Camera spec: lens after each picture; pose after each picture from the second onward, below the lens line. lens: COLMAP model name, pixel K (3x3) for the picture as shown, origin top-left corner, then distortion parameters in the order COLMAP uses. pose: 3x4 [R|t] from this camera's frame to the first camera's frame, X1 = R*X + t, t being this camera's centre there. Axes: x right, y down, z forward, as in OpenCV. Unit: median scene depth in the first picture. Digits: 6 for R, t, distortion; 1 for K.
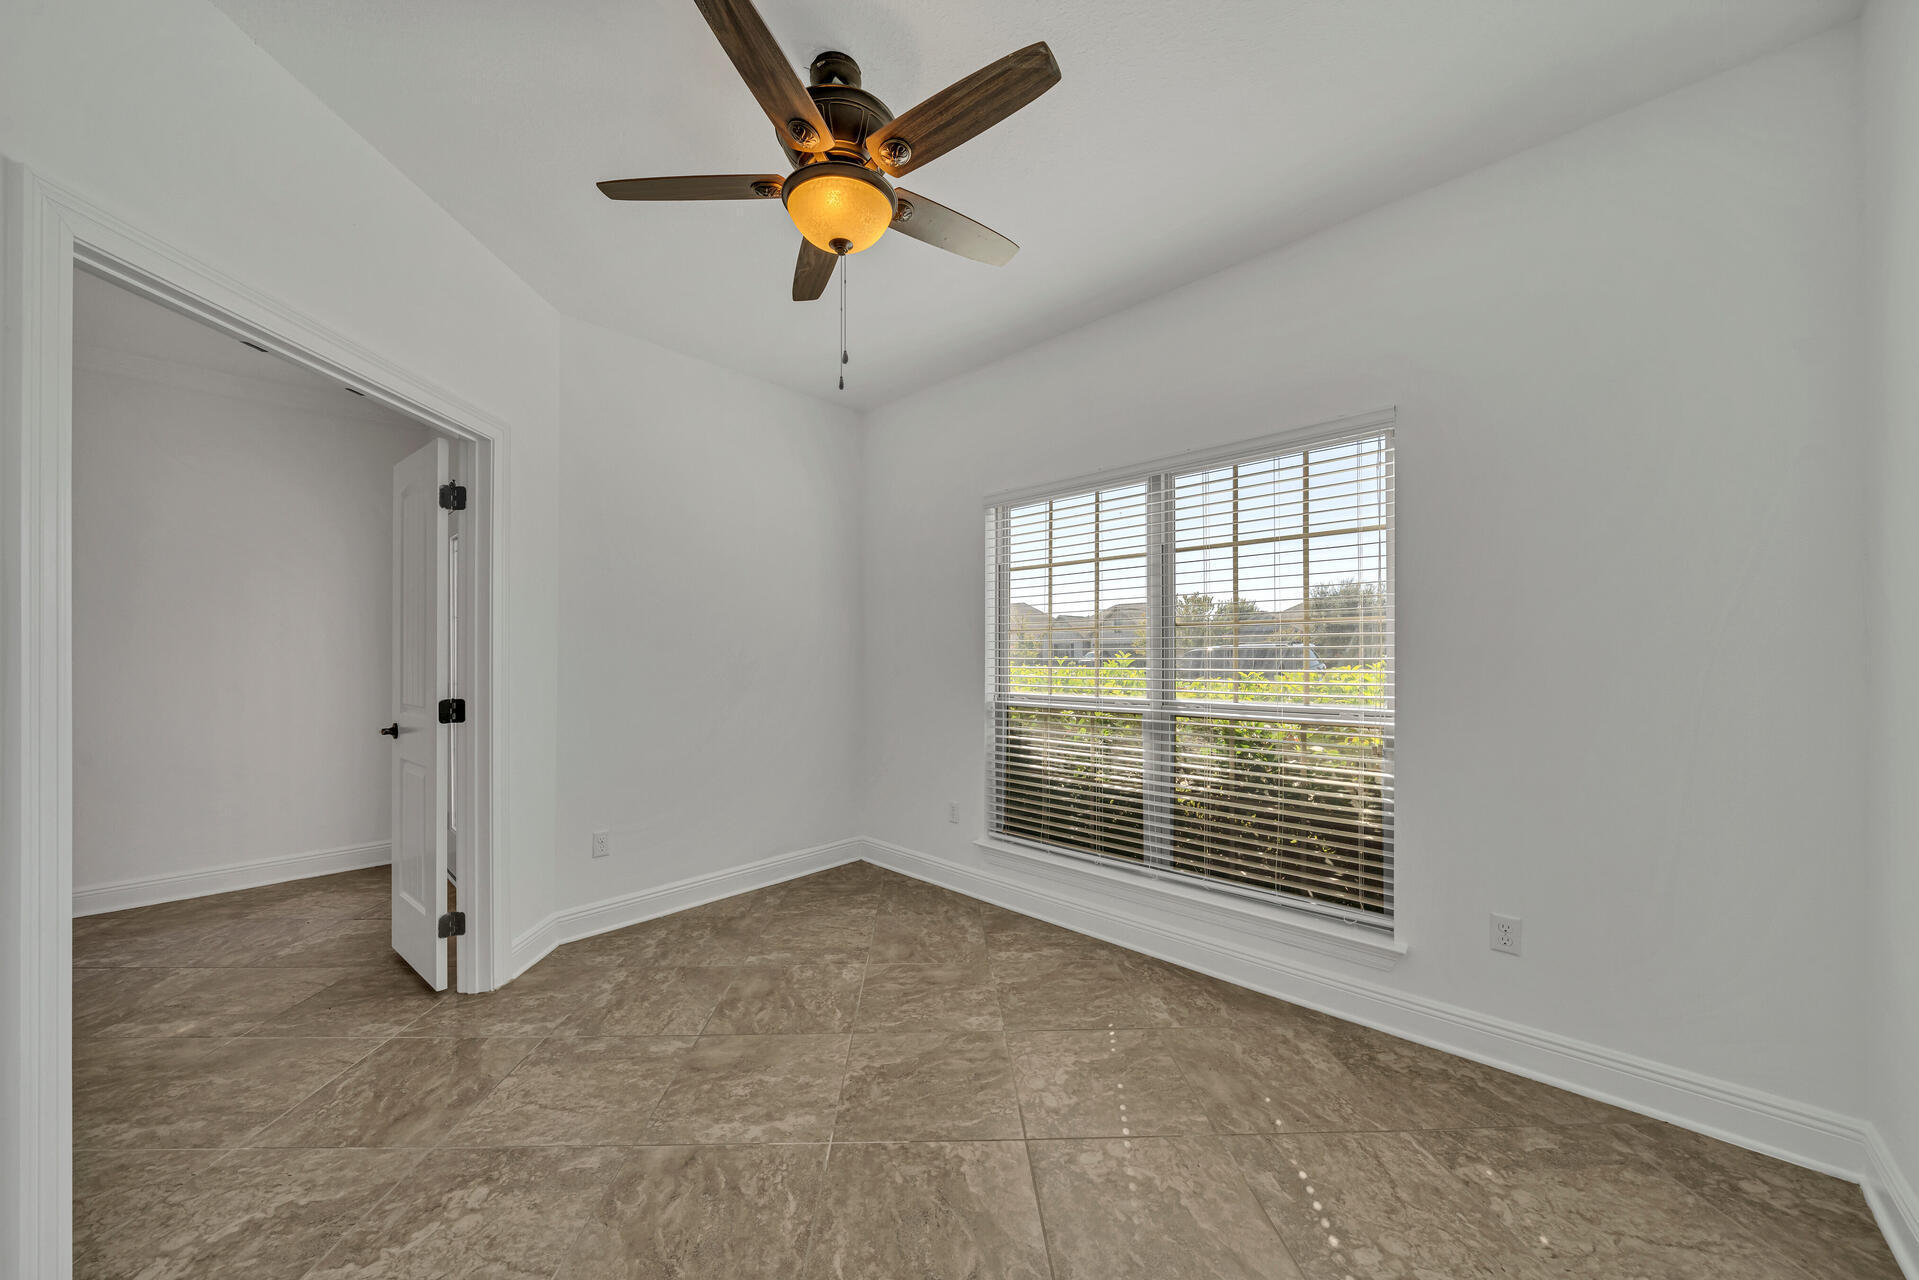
lens RADIAL K [[705.0, 0, 940.5], [0, 705.0, 651.5], [0, 0, 1]] dist [-0.001598, -0.000228]
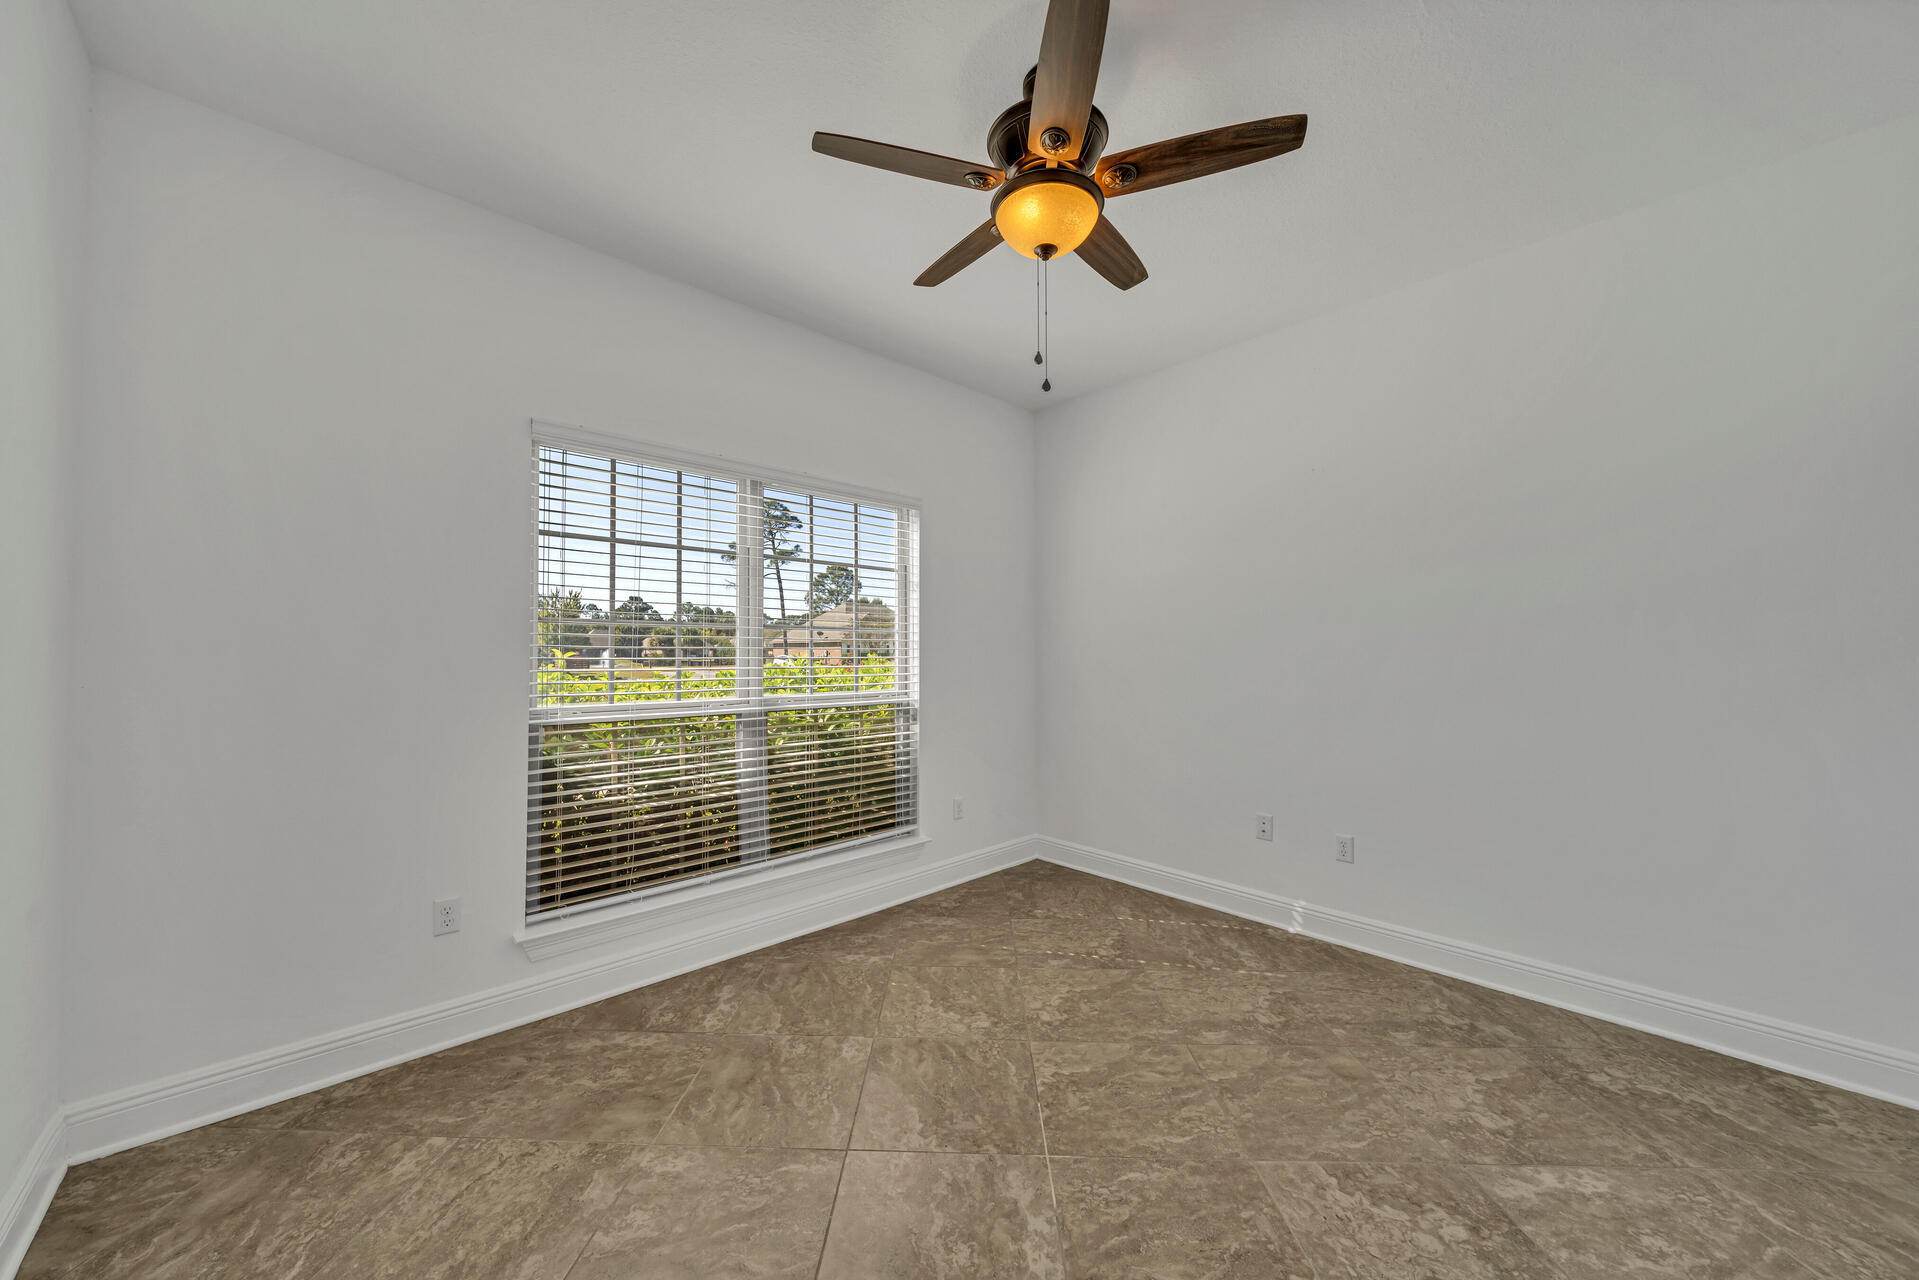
lens RADIAL K [[705.0, 0, 940.5], [0, 705.0, 651.5], [0, 0, 1]] dist [-0.001598, -0.000228]
pose [[0.013115, 0.008497, 0.999878, -0.732145], [-0.005547, 0.999949, -0.008425, 0.007337], [-0.999899, -0.005436, 0.013161, 0.733967]]
